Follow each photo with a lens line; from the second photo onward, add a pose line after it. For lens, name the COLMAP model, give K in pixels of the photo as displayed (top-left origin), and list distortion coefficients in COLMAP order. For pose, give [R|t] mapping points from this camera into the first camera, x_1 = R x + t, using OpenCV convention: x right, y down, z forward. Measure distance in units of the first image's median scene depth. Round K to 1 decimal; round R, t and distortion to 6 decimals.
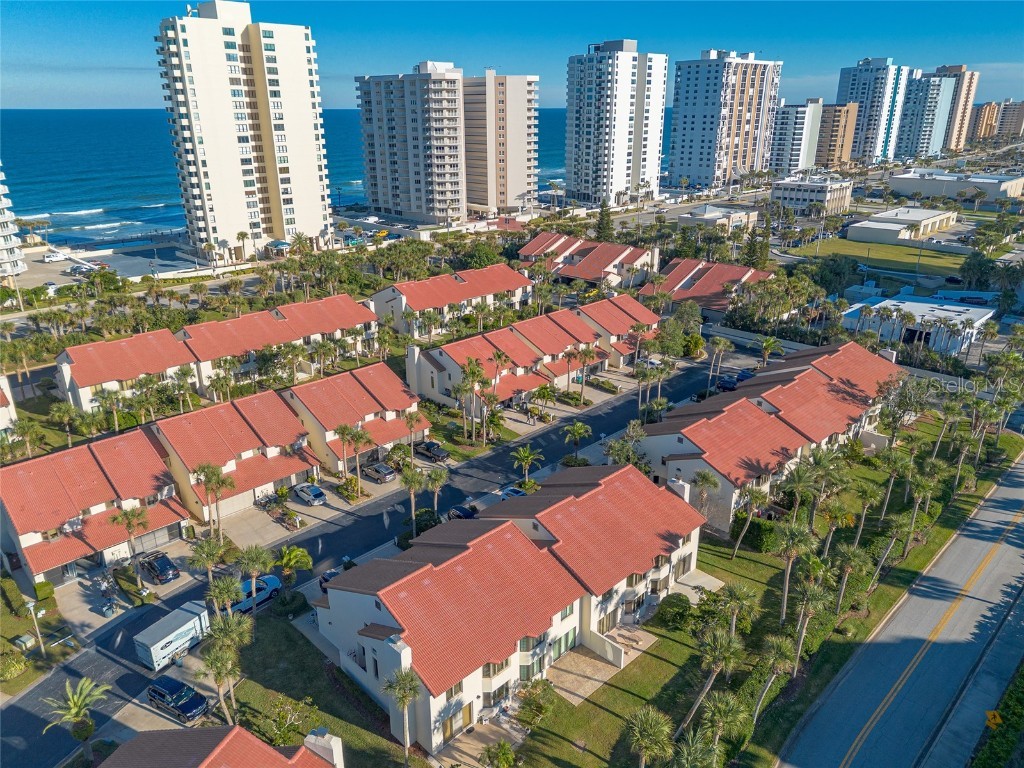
lens RADIAL K [[721.5, 0, 512.6], [0, 721.5, 387.9], [0, 0, 1]] dist [0.061808, -0.058382]
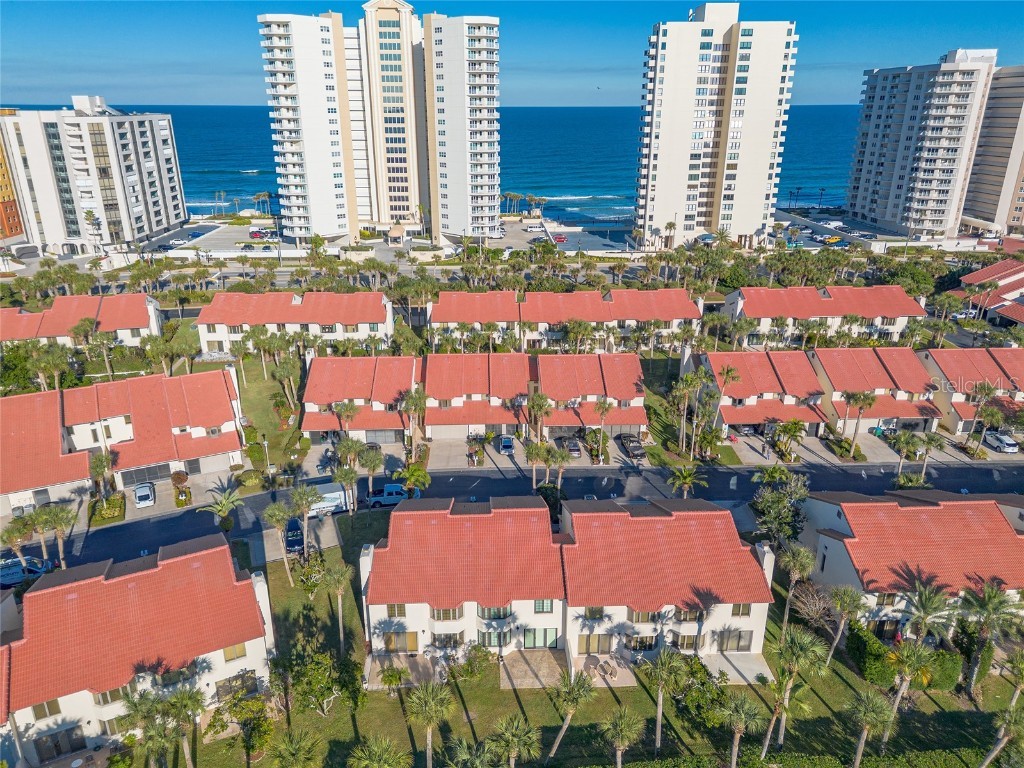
lens RADIAL K [[721.5, 0, 513.2], [0, 721.5, 388.9], [0, 0, 1]] dist [0.061808, -0.058382]
pose [[0.738644, 0.248647, -0.626562, 0.178959], [-0.245300, 0.964905, 0.093735, -0.020471], [0.627880, 0.084459, 0.773714, 0.049787]]
